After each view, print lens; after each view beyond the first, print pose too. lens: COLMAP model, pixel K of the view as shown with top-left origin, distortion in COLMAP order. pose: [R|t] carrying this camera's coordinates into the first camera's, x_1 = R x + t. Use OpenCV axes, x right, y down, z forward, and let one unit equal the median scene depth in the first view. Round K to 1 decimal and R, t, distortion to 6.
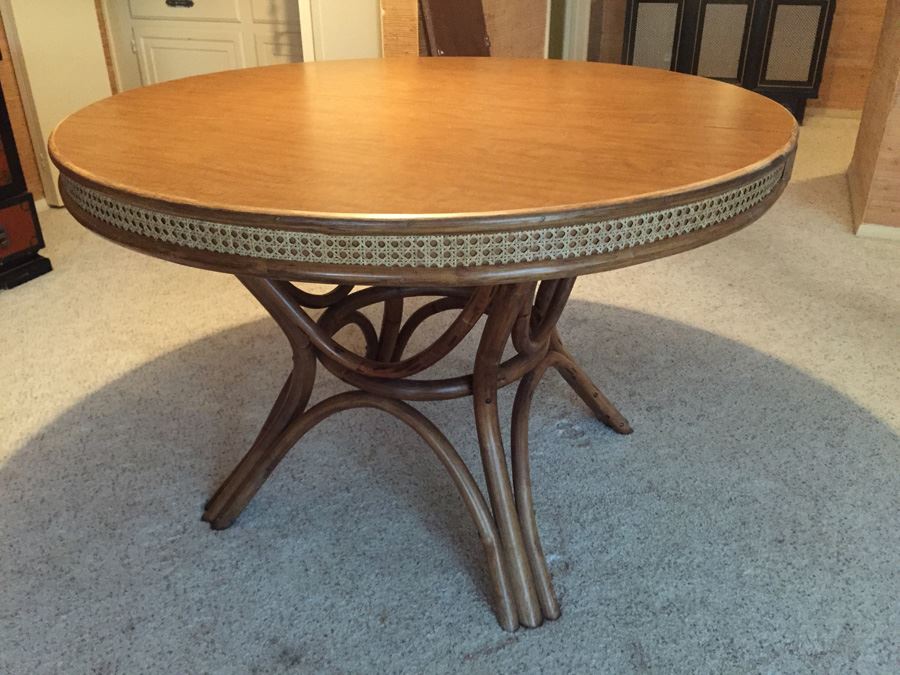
lens RADIAL K [[776.0, 0, 447.1], [0, 776.0, 339.3], [0, 0, 1]] dist [0.098185, -0.146746]
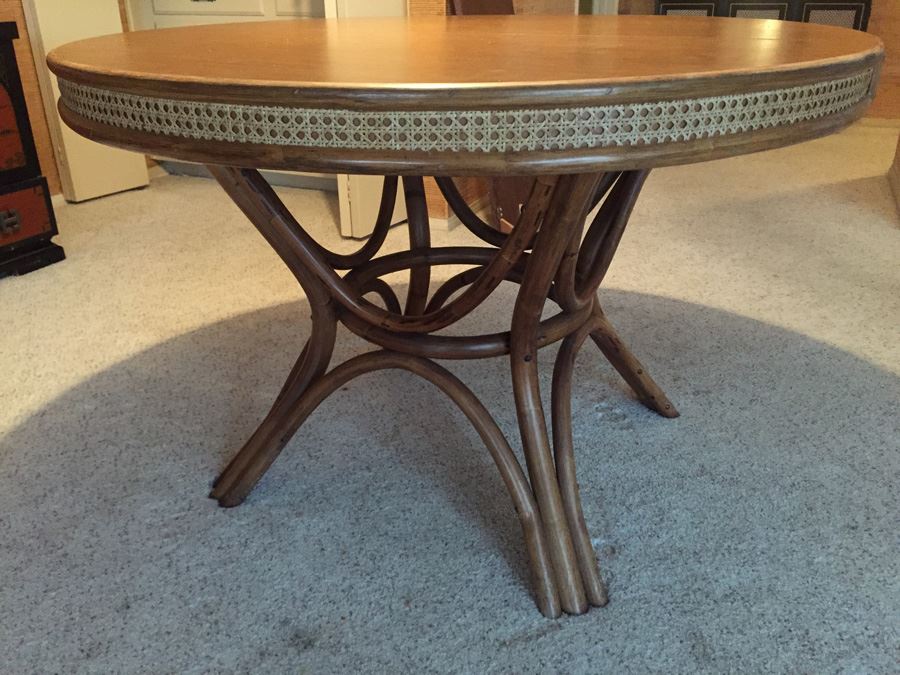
lens RADIAL K [[776.0, 0, 447.4], [0, 776.0, 338.0], [0, 0, 1]] dist [0.098185, -0.146746]
pose [[0.999698, 0.008889, -0.022902, -0.017277], [-0.009854, 0.999054, -0.042355, 0.085955], [0.022504, 0.042568, 0.998840, 0.092126]]
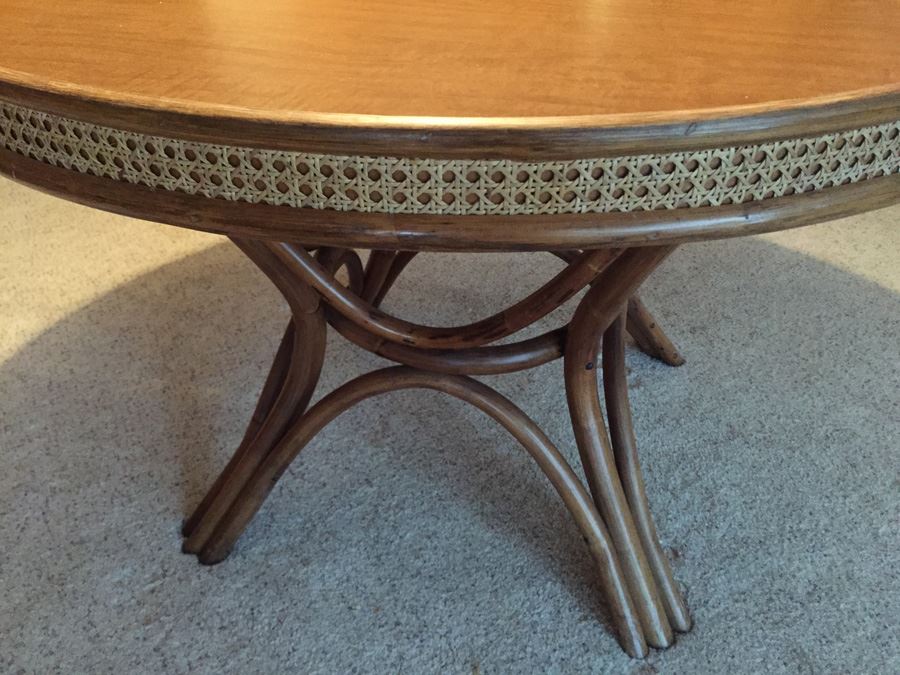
lens RADIAL K [[776.0, 0, 448.0], [0, 776.0, 339.9], [0, 0, 1]] dist [0.098185, -0.146746]
pose [[0.983320, -0.101225, 0.151115, -0.169833], [0.079865, 0.986742, 0.141283, -0.054385], [-0.163412, -0.126858, 0.978368, 0.278188]]
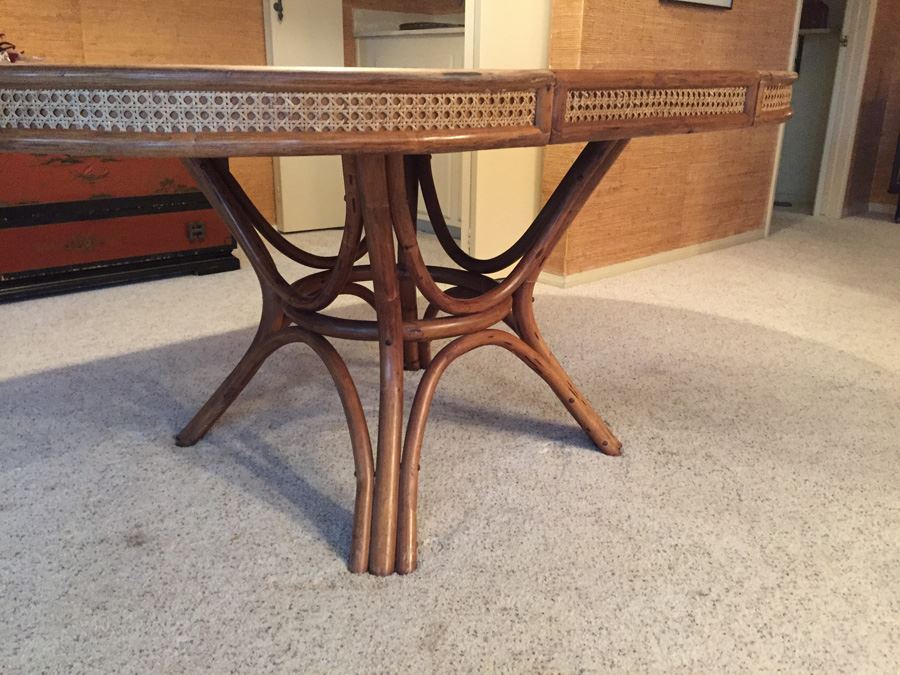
lens RADIAL K [[776.0, 0, 443.6], [0, 776.0, 332.8], [0, 0, 1]] dist [0.098185, -0.146746]
pose [[0.906948, 0.147291, -0.394653, 0.472380], [-0.207915, 0.971329, -0.115290, 0.144006], [0.366357, 0.186617, 0.911568, 0.112485]]
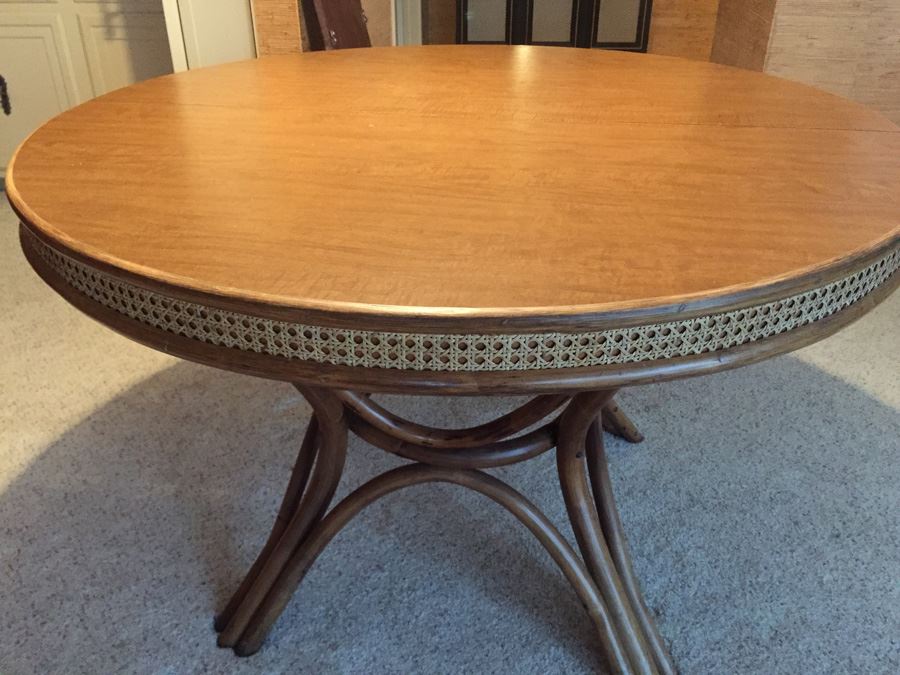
lens RADIAL K [[776.0, 0, 448.6], [0, 776.0, 338.9], [0, 0, 1]] dist [0.098185, -0.146746]
pose [[0.960210, -0.133186, 0.245476, -0.258502], [0.122151, 0.990714, 0.059712, -0.108606], [-0.251149, -0.027351, 0.967562, 0.177420]]
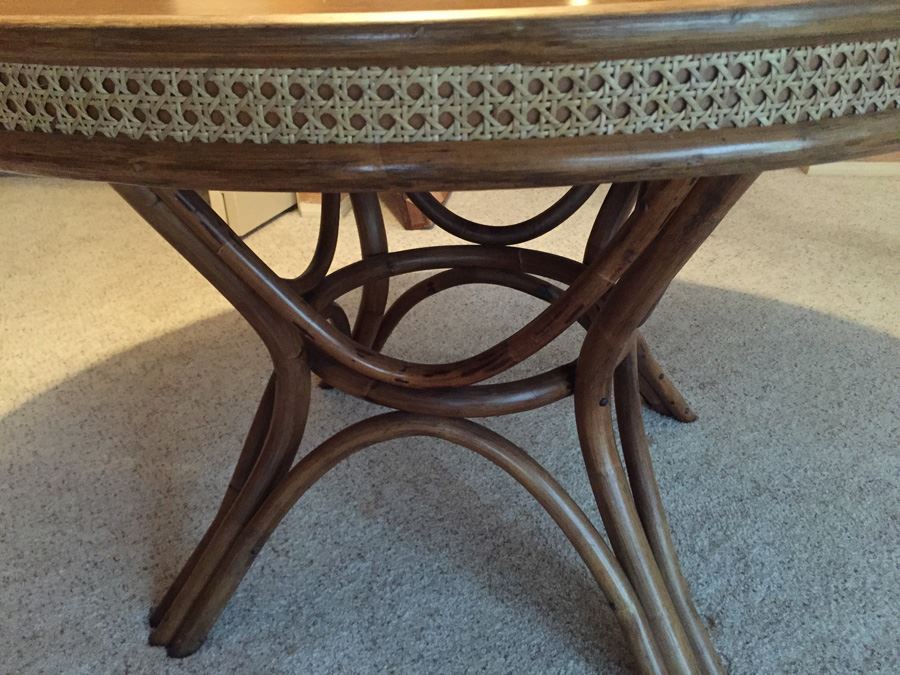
lens RADIAL K [[776.0, 0, 448.4], [0, 776.0, 339.2], [0, 0, 1]] dist [0.098185, -0.146746]
pose [[0.977059, -0.116209, 0.178469, -0.170420], [0.116100, 0.993176, 0.011090, 0.003217], [-0.178539, 0.009885, 0.983883, 0.338178]]
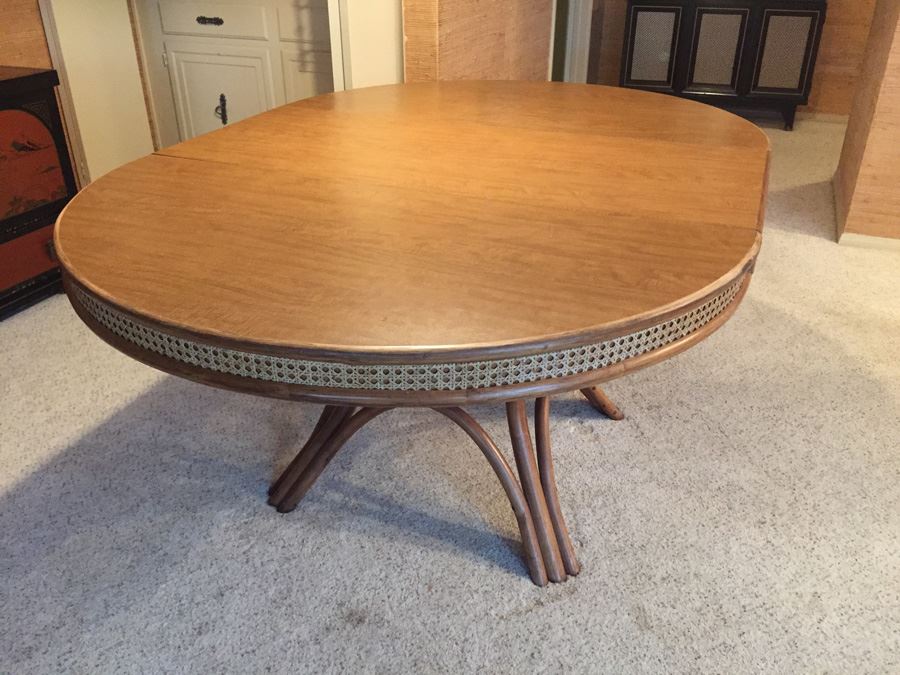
lens RADIAL K [[776.0, 0, 445.0], [0, 776.0, 337.7], [0, 0, 1]] dist [0.098185, -0.146746]
pose [[0.999970, 0.003236, 0.007037, -0.061658], [-0.003374, 0.999800, 0.019715, -0.044868], [-0.006972, -0.019738, 0.999781, -0.172541]]
